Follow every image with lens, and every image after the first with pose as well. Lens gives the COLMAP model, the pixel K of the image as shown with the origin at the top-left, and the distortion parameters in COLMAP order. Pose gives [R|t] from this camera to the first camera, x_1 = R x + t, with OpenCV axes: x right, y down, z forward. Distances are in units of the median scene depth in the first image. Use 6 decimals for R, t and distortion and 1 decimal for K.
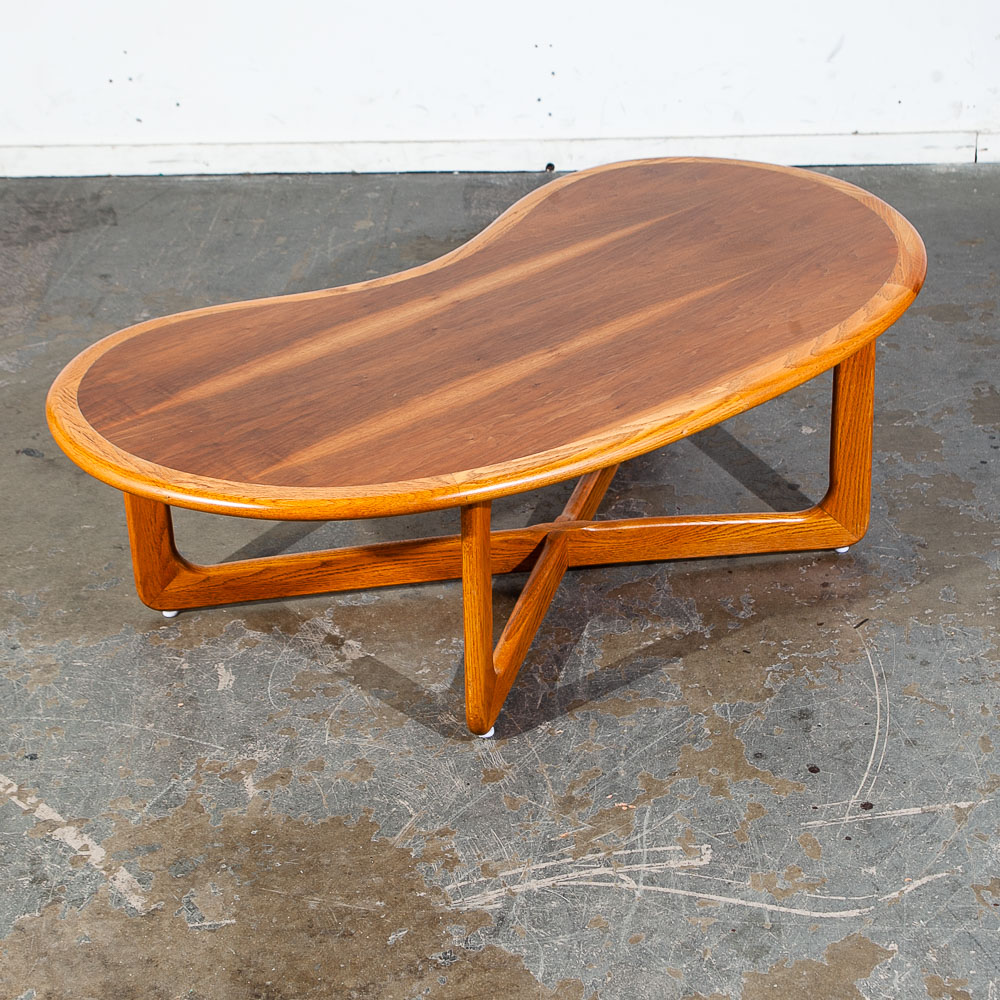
lens RADIAL K [[2462.3, 0, 498.8], [0, 2462.3, 499.5], [0, 0, 1]] dist [0.085021, 0.000000]
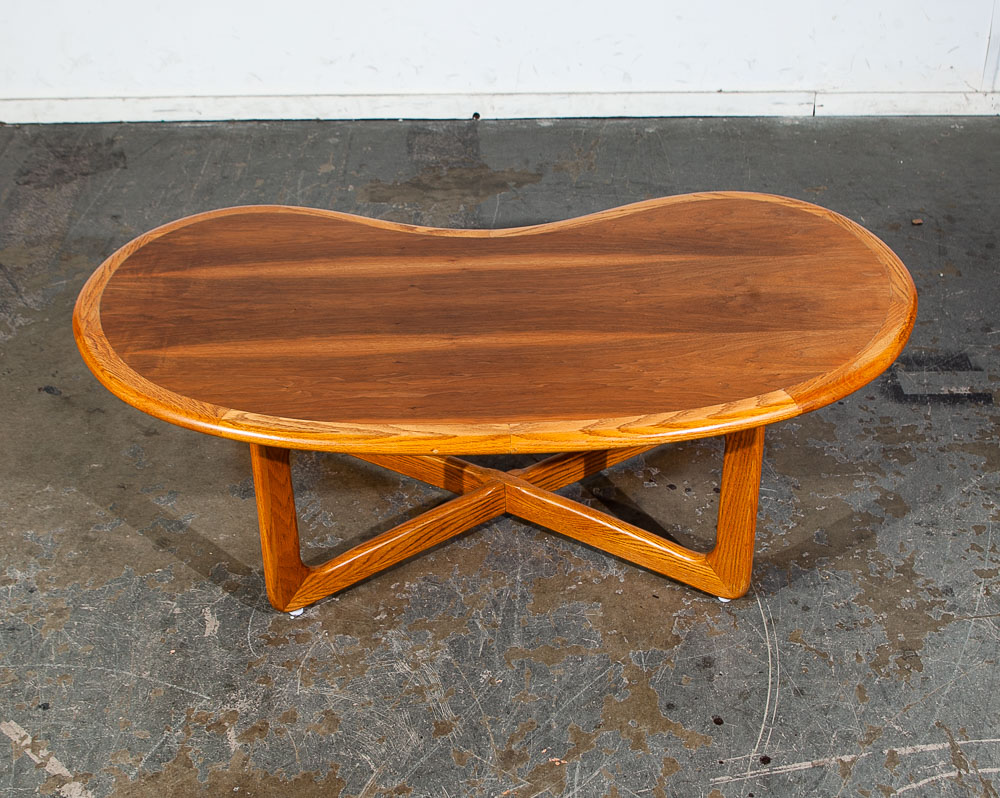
lens RADIAL K [[1632.1, 0, 494.7], [0, 1632.1, 451.7], [0, 0, 1]] dist [-0.048918, 0.000000]
pose [[0.999048, -0.006321, 0.043154, -0.009703], [0.000672, 0.991555, 0.129683, -0.110227], [-0.043609, -0.129531, 0.990616, 0.244707]]
